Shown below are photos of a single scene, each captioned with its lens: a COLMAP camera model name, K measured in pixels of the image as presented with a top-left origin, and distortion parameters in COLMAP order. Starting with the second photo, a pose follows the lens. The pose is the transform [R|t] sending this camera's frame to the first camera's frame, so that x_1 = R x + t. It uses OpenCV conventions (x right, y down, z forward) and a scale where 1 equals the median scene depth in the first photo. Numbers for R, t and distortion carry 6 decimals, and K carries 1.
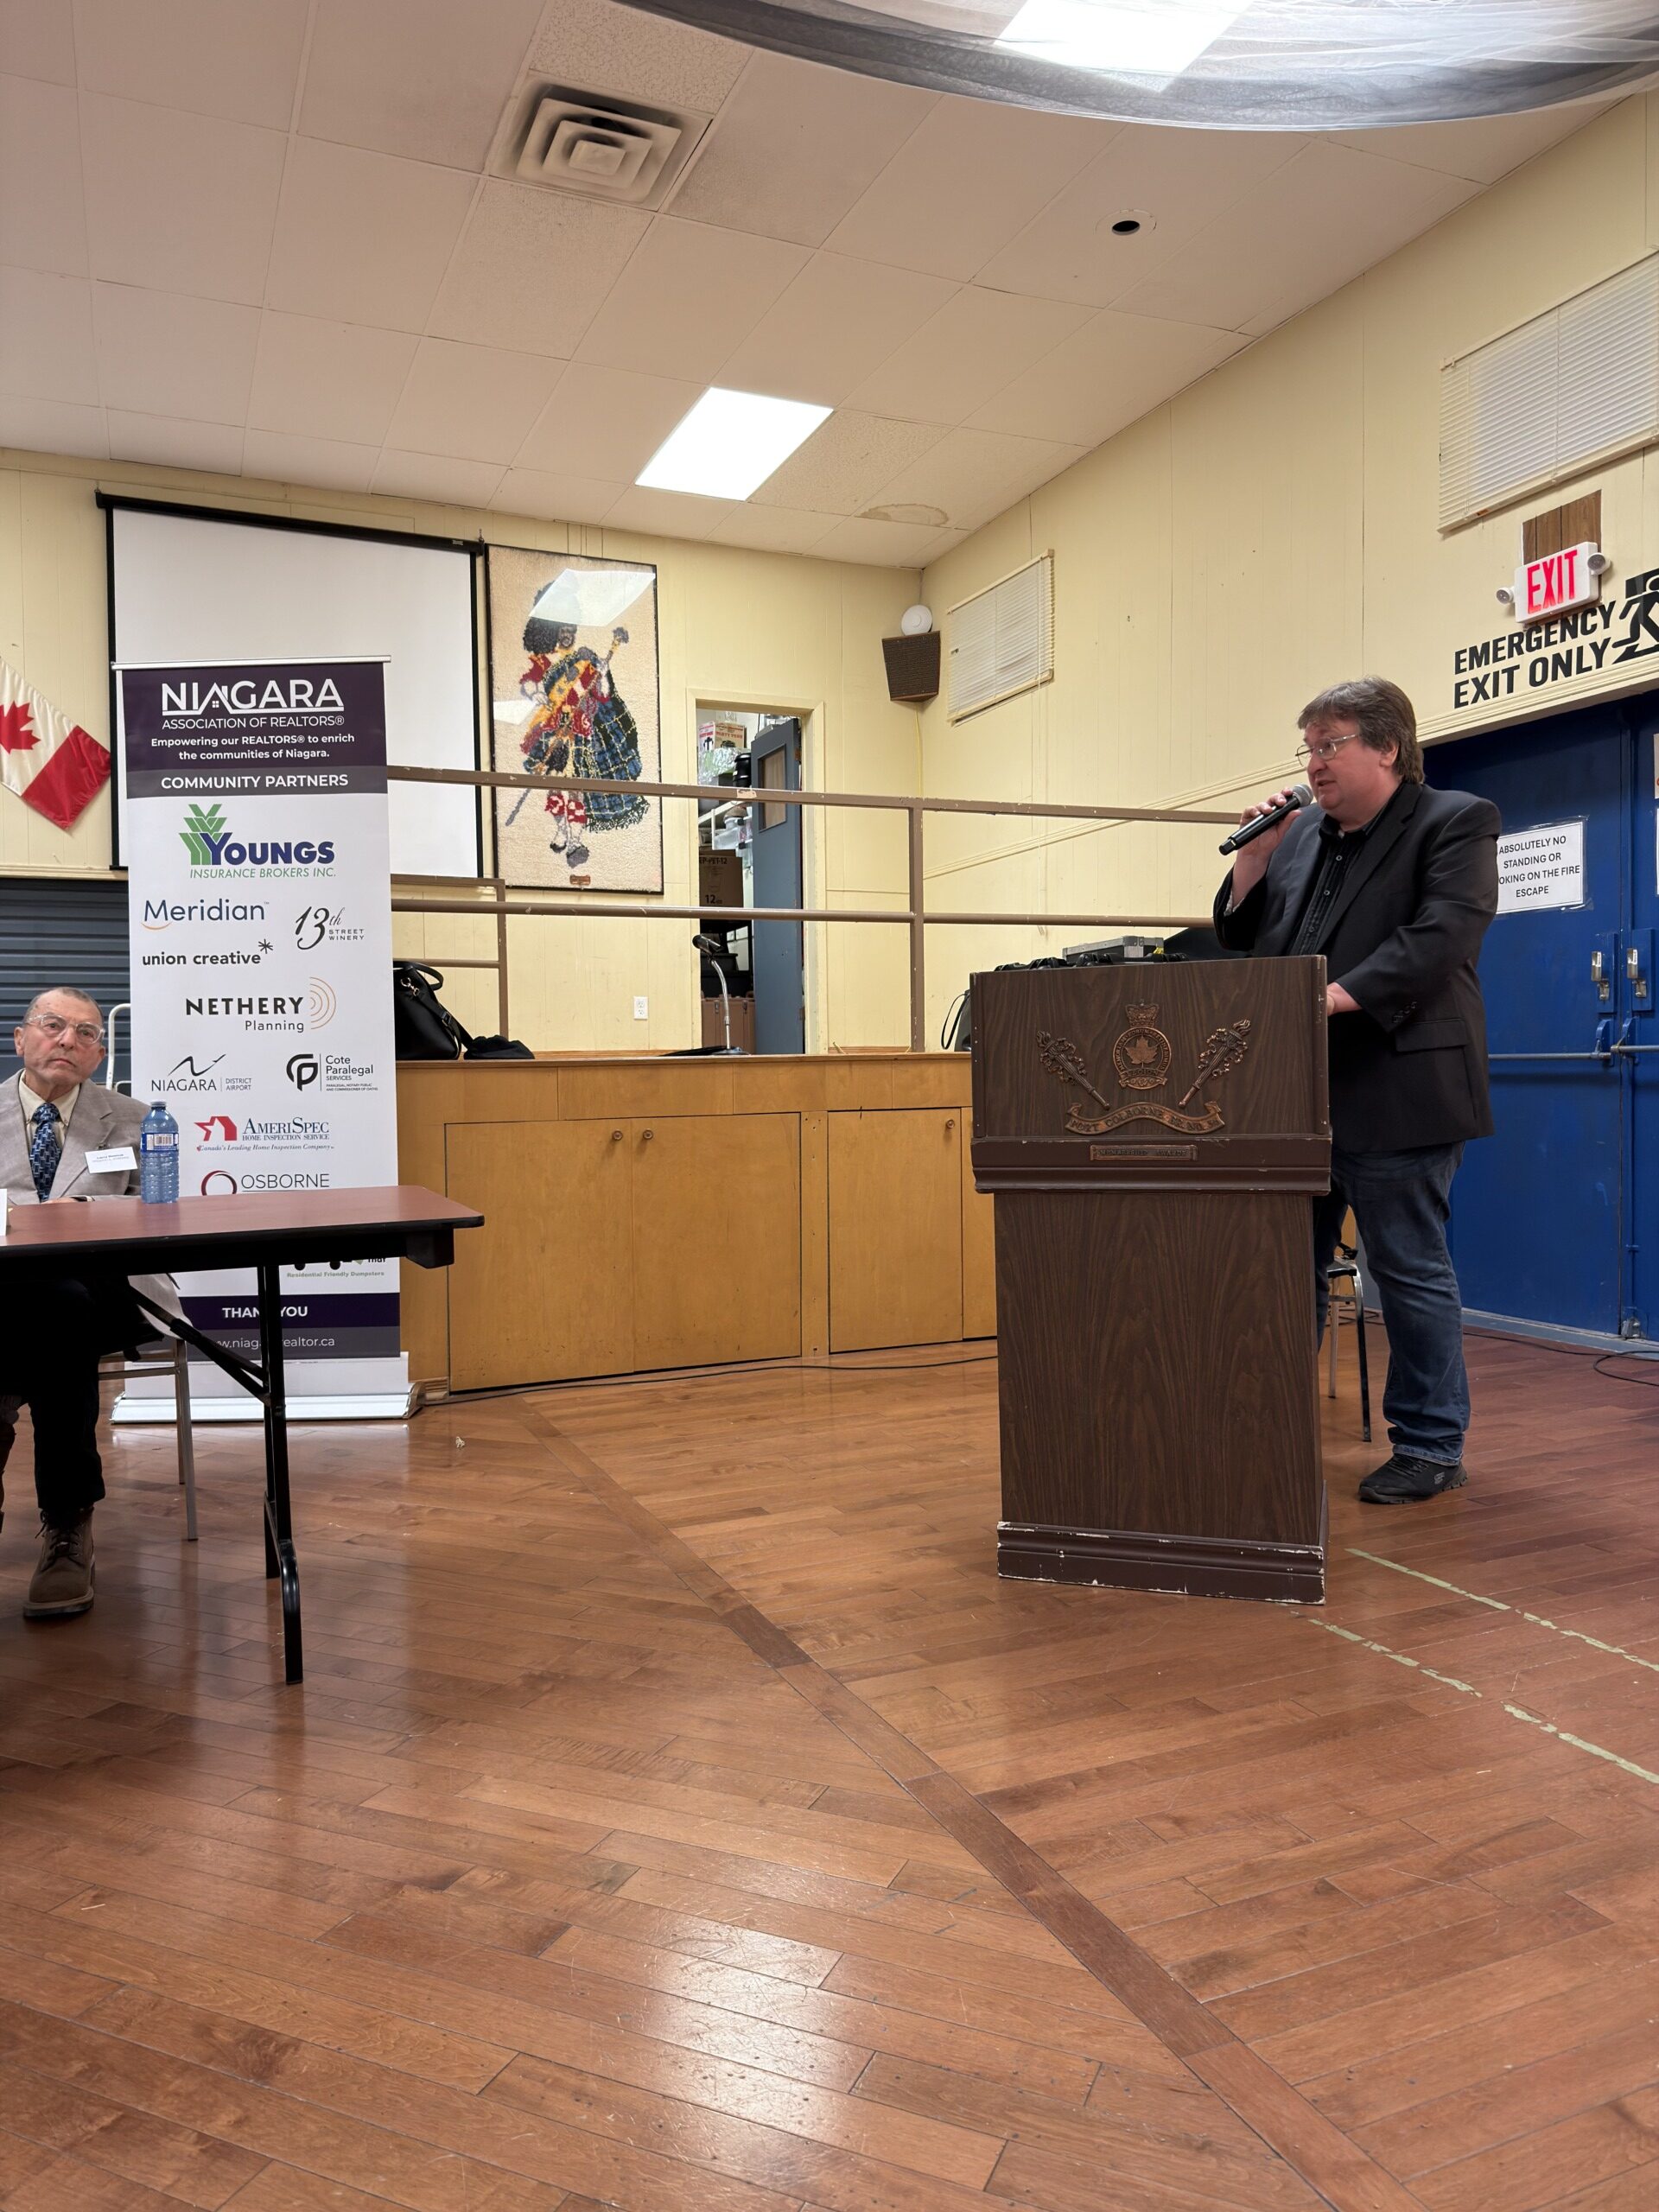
lens RADIAL K [[1596.4, 0, 854.0], [0, 1596.4, 1121.3], [0, 0, 1]] dist [0.010557, -0.022307]
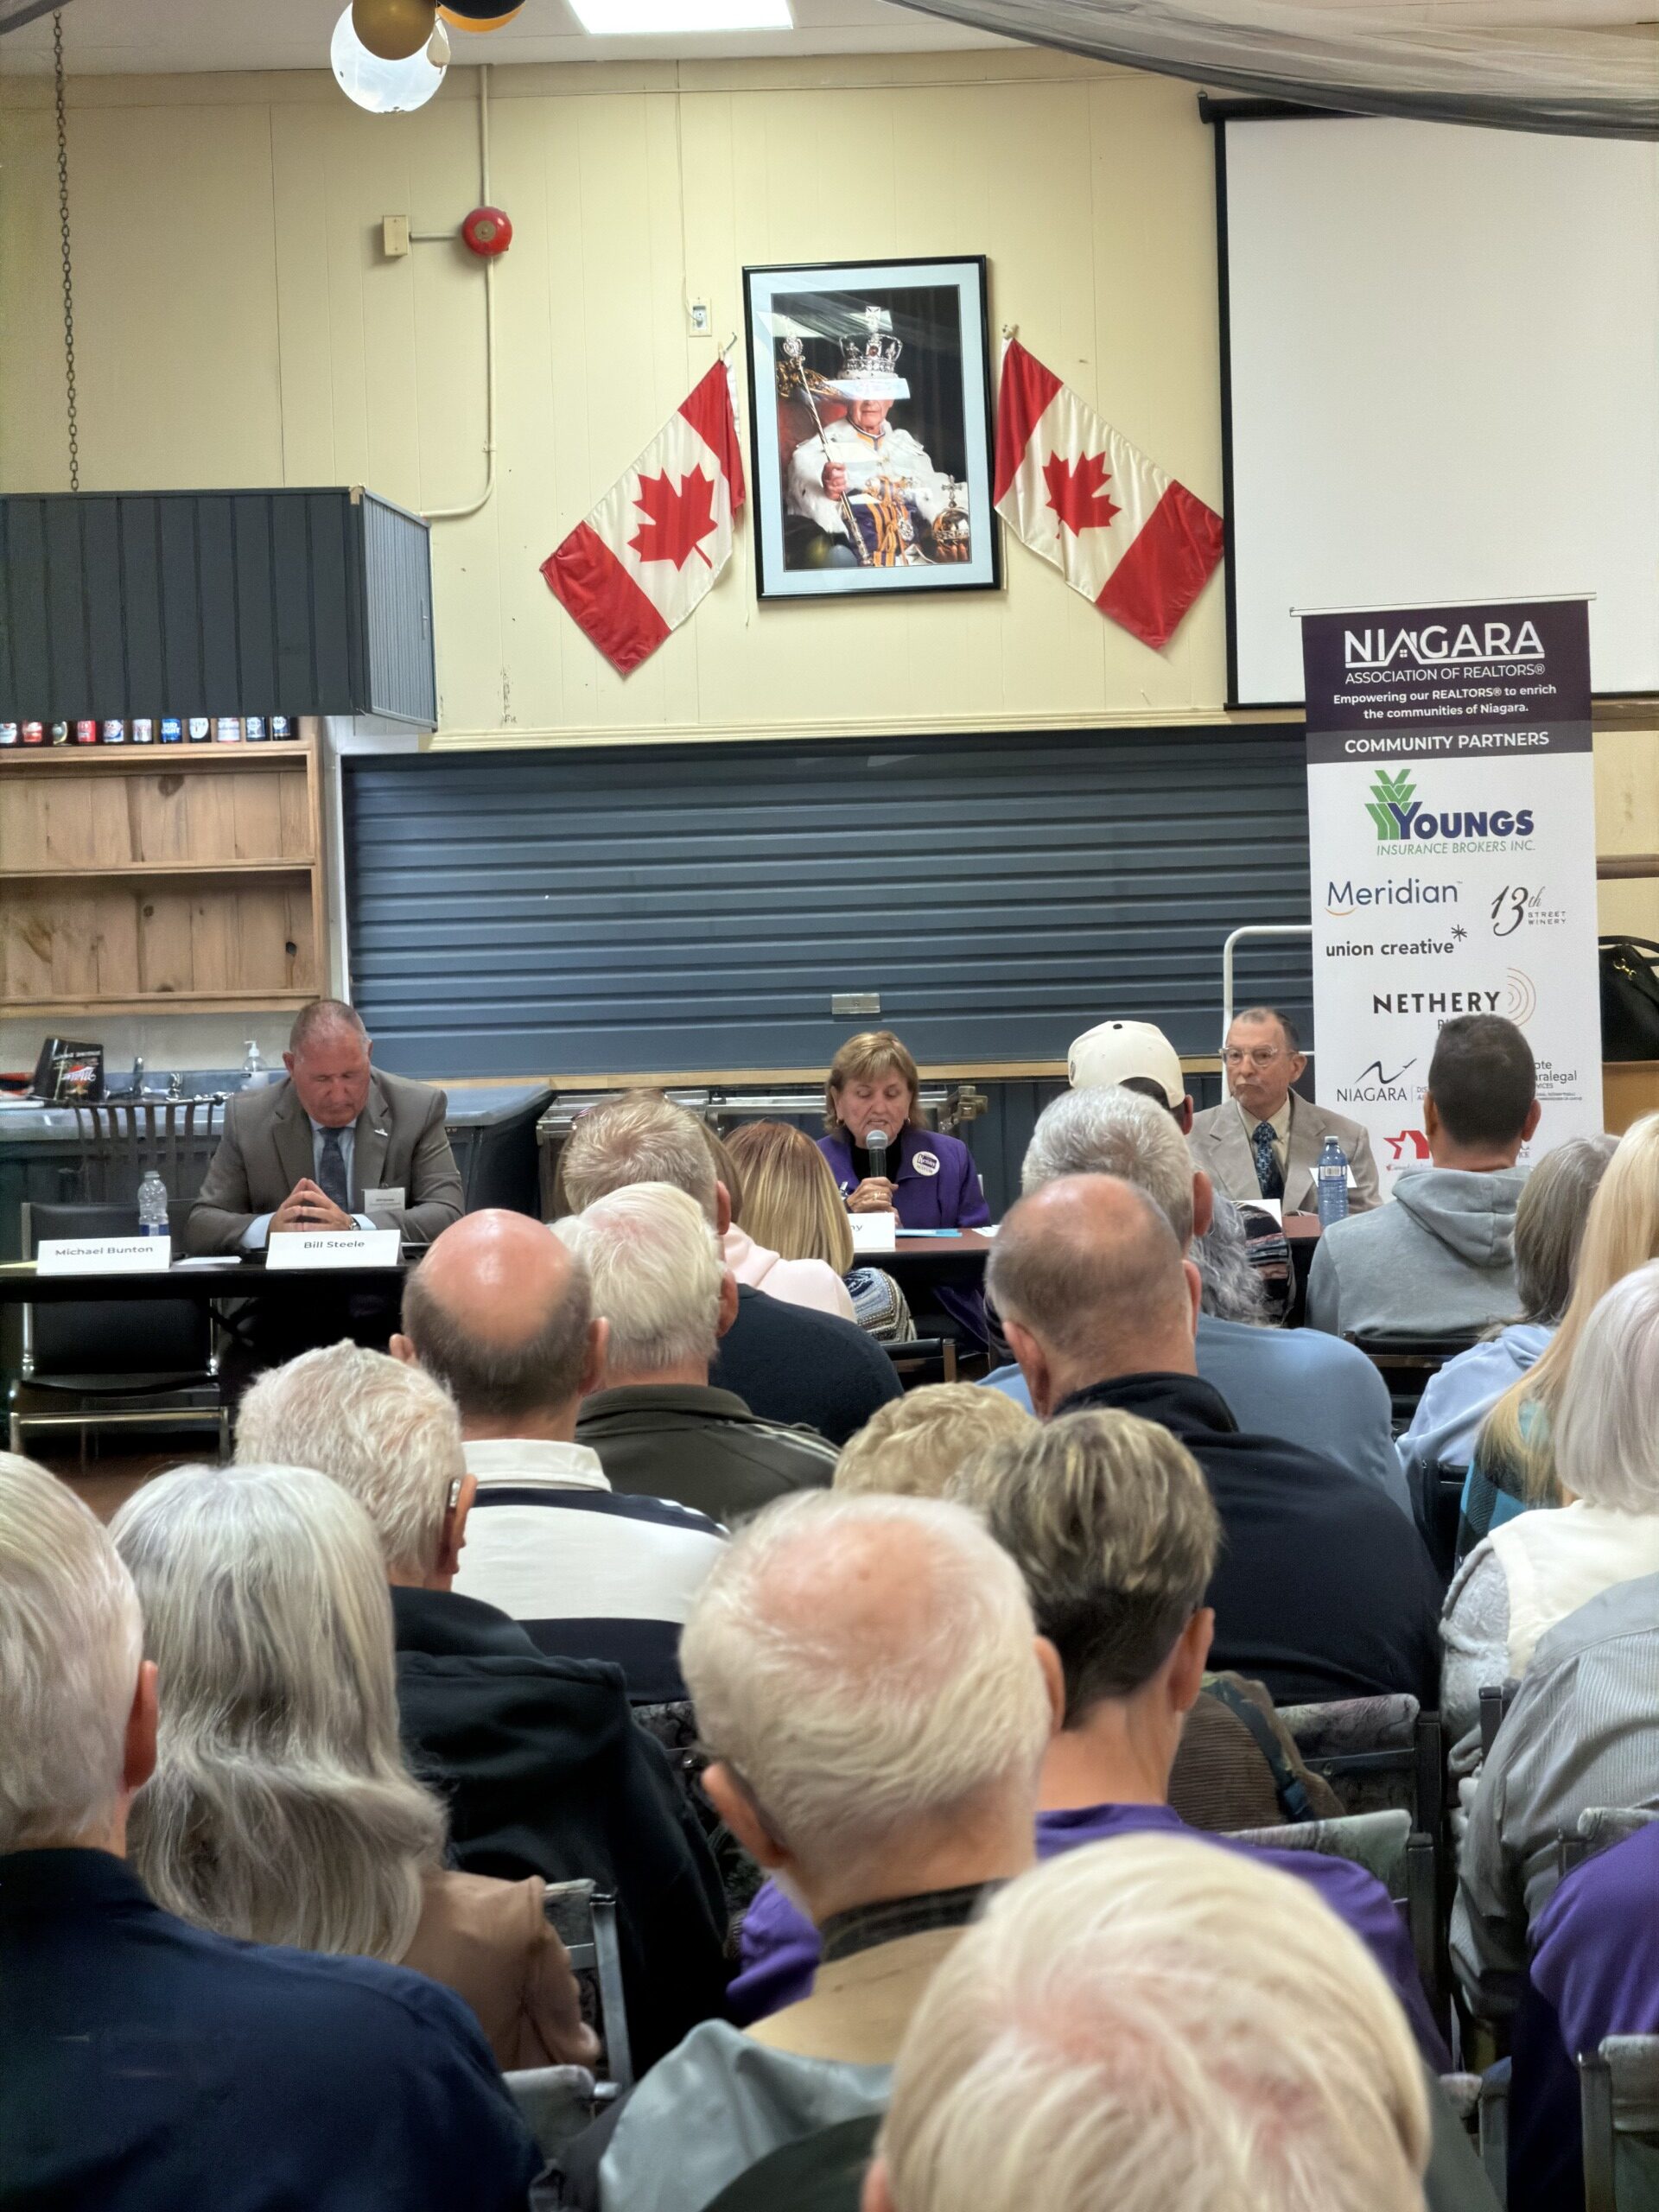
lens RADIAL K [[6535.4, 0, 833.1], [0, 6535.4, 1115.4], [0, 0, 1]] dist [0.109237, 0.000000]
pose [[0.899801, -0.001188, -0.436299, 0.866535], [0.006688, 0.999916, 0.011070, -0.052543], [0.436250, -0.012879, 0.899734, -2.321322]]
